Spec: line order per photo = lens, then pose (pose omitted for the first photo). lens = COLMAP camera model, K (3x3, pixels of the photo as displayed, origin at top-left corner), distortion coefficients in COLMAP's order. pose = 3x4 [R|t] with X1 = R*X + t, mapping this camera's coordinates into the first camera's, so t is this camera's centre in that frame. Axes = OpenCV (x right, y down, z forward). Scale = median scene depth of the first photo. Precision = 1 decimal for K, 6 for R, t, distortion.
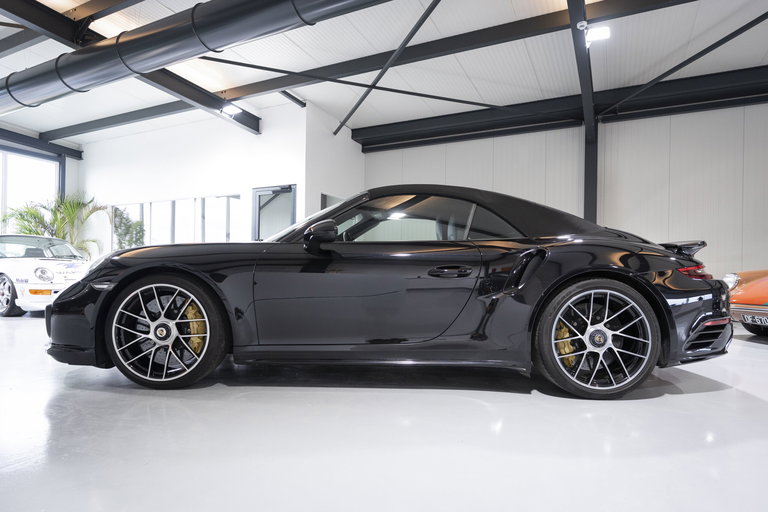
lens RADIAL K [[447.0, 0, 389.7], [0, 447.0, 264.2], [0, 0, 1]] dist [-0.003946, 0.000094]
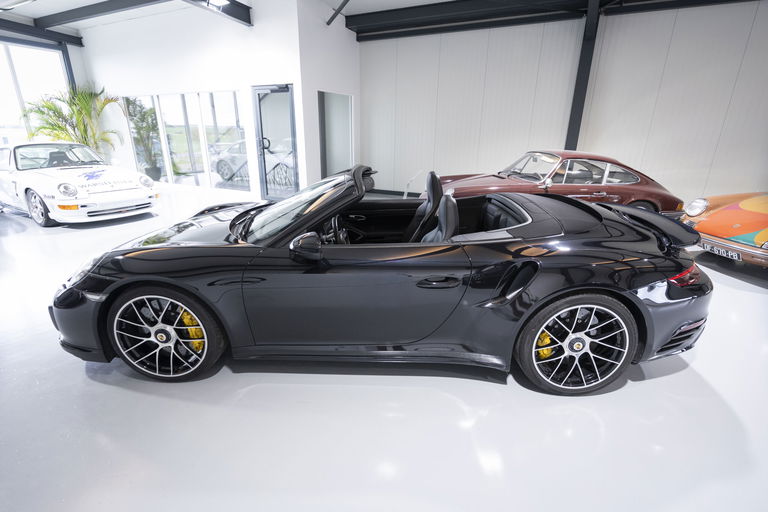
lens RADIAL K [[371.3, 0, 384.0], [0, 371.3, 256.0], [0, 0, 1]] dist [-0.007540, -0.000437]
pose [[0.999980, 0.000426, -0.006381, 0.016121], [0.001736, 0.942218, 0.334996, -0.270504], [0.006155, -0.335000, 0.942198, 0.207319]]
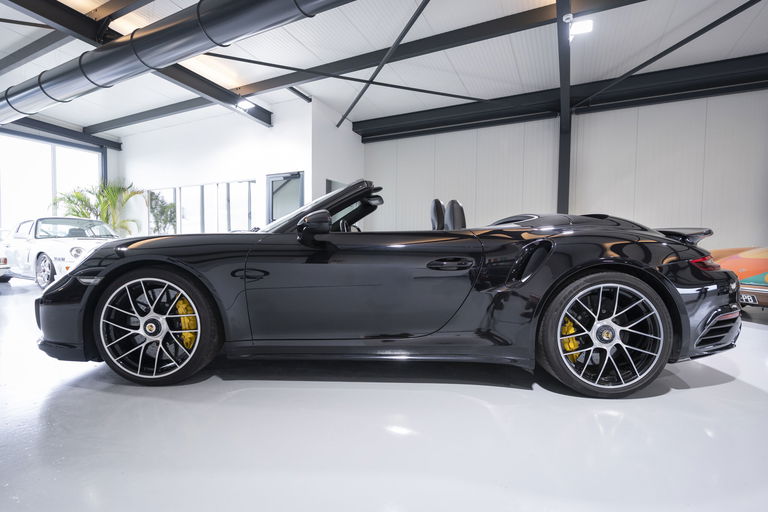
lens RADIAL K [[365.1, 0, 382.8], [0, 365.1, 252.8], [0, 0, 1]] dist [-0.002171, -0.000888]
pose [[0.999954, -0.002876, -0.009185, -0.001148], [0.003291, 0.998958, 0.045513, -0.037529], [0.009045, -0.045542, 0.998921, 0.189069]]
